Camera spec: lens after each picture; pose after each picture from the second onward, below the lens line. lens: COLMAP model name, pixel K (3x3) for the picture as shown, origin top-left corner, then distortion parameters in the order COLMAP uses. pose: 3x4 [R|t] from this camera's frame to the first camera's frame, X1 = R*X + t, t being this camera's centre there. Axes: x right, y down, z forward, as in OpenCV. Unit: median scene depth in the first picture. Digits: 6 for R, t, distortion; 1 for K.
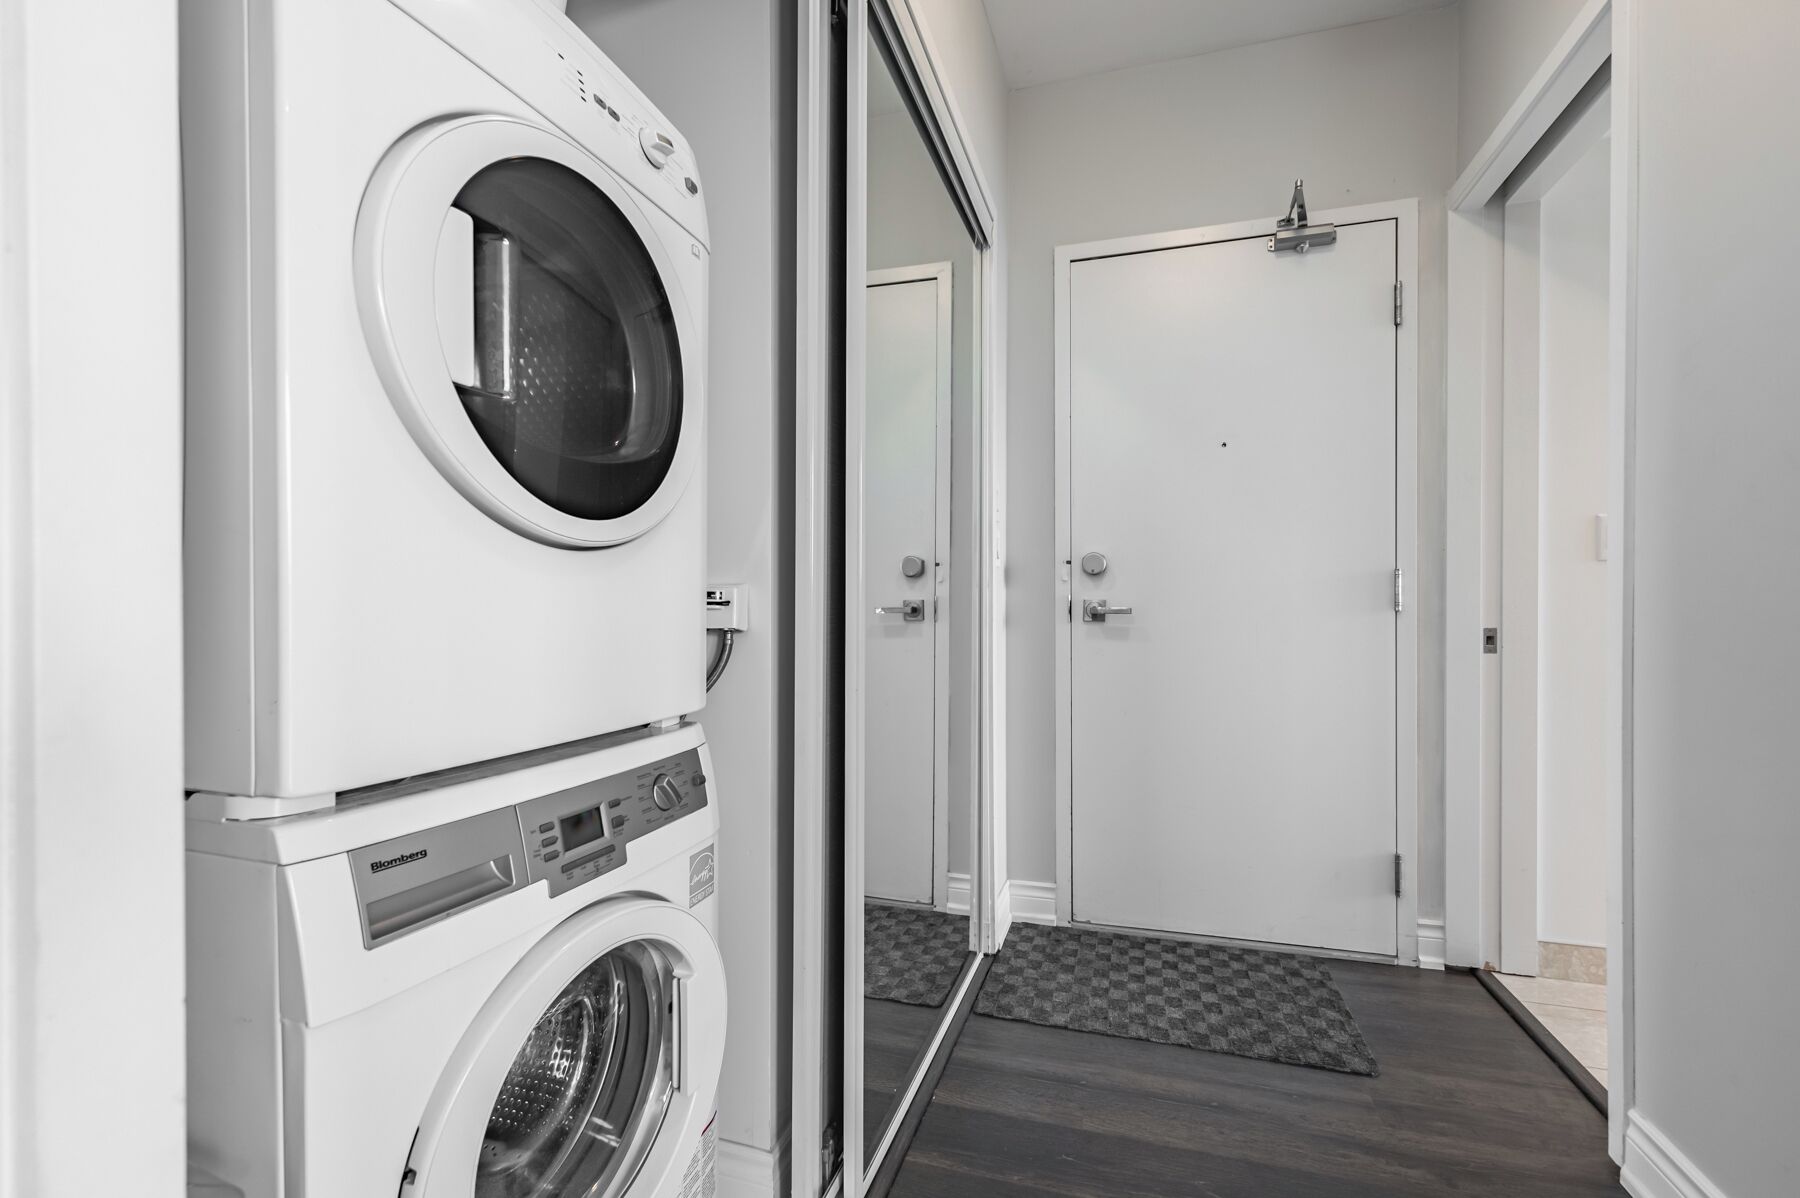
lens RADIAL K [[756.2, 0, 900.0], [0, 756.2, 599.0], [0, 0, 1]] dist [0.002447, 0.000156]
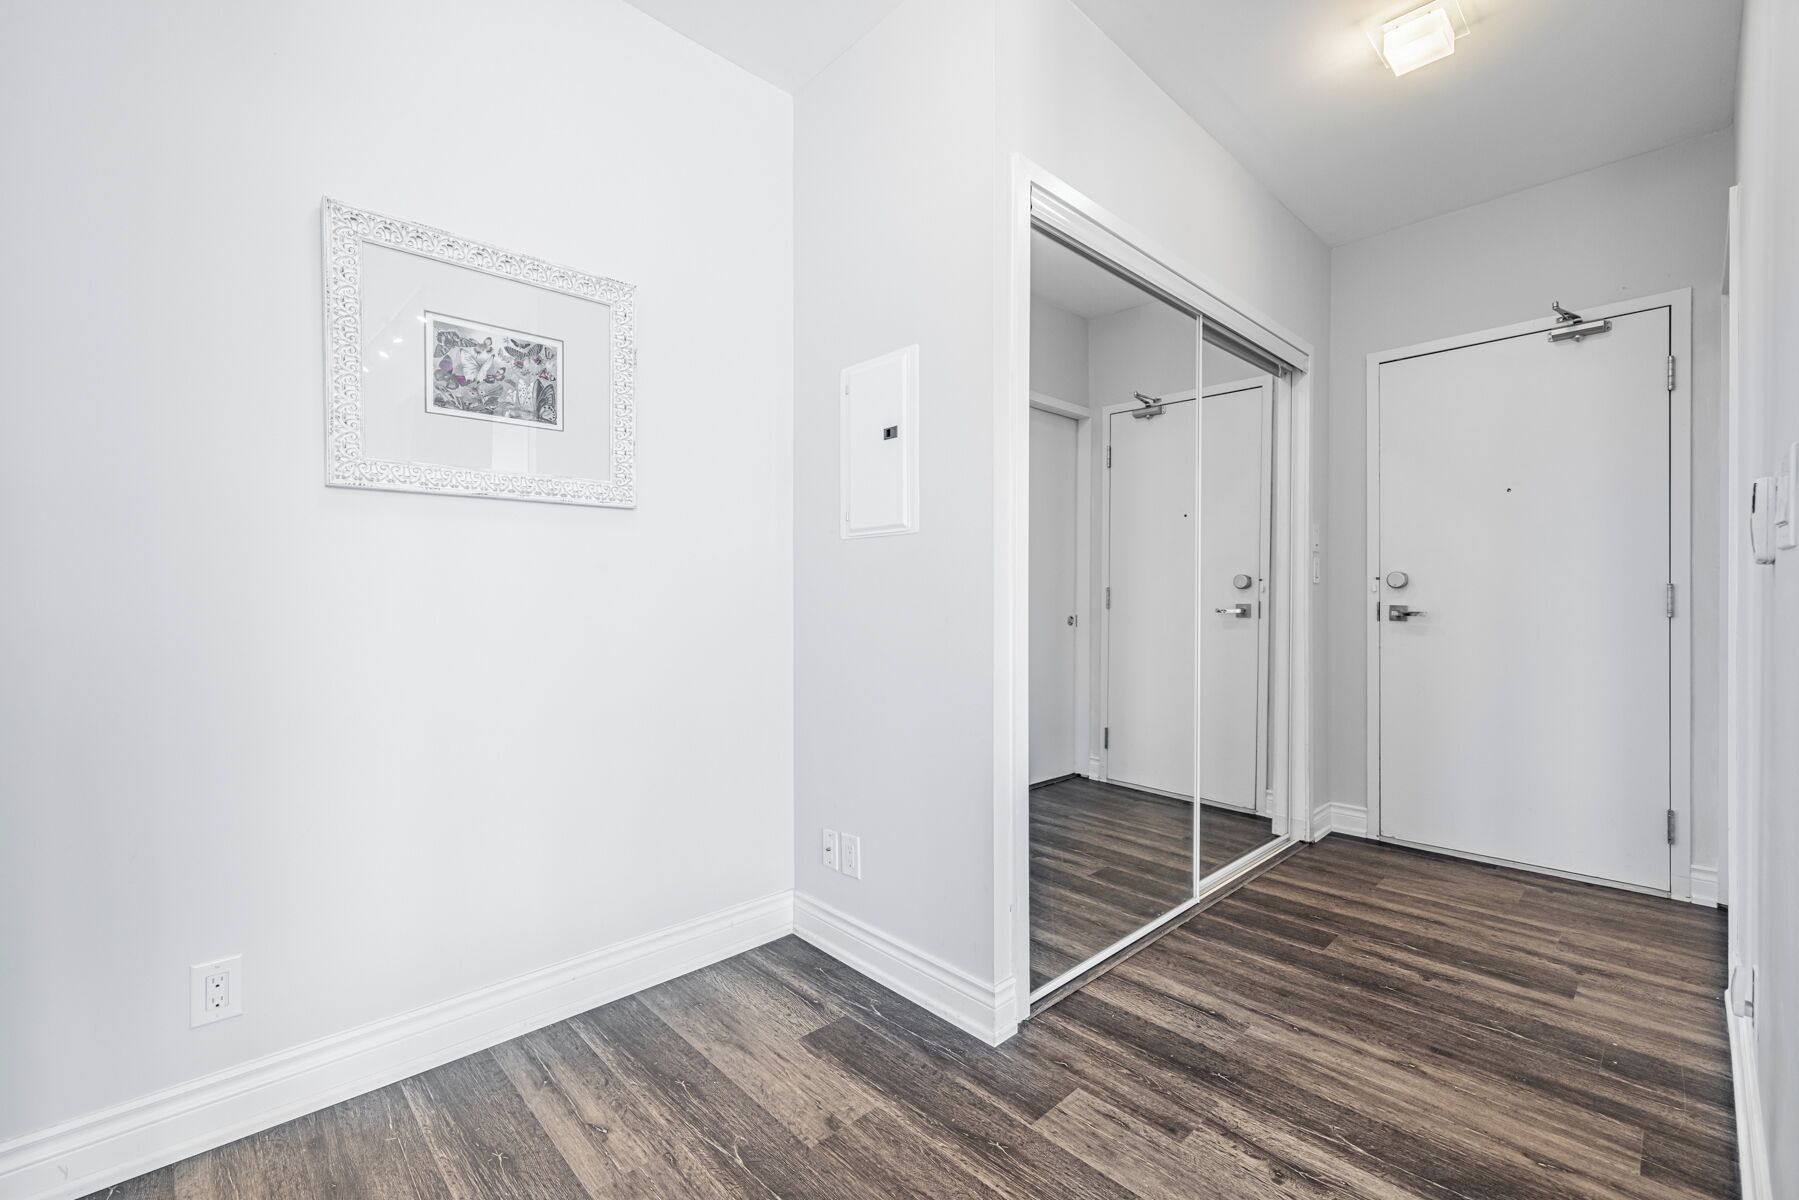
lens RADIAL K [[755.8, 0, 899.5], [0, 755.8, 600.0], [0, 0, 1]] dist [0.002447, 0.000156]
pose [[0.862727, 0.006576, -0.505628, 0.187043], [-0.004642, 0.999976, 0.005083, -0.012363], [0.505650, -0.002038, 0.862737, -0.725149]]
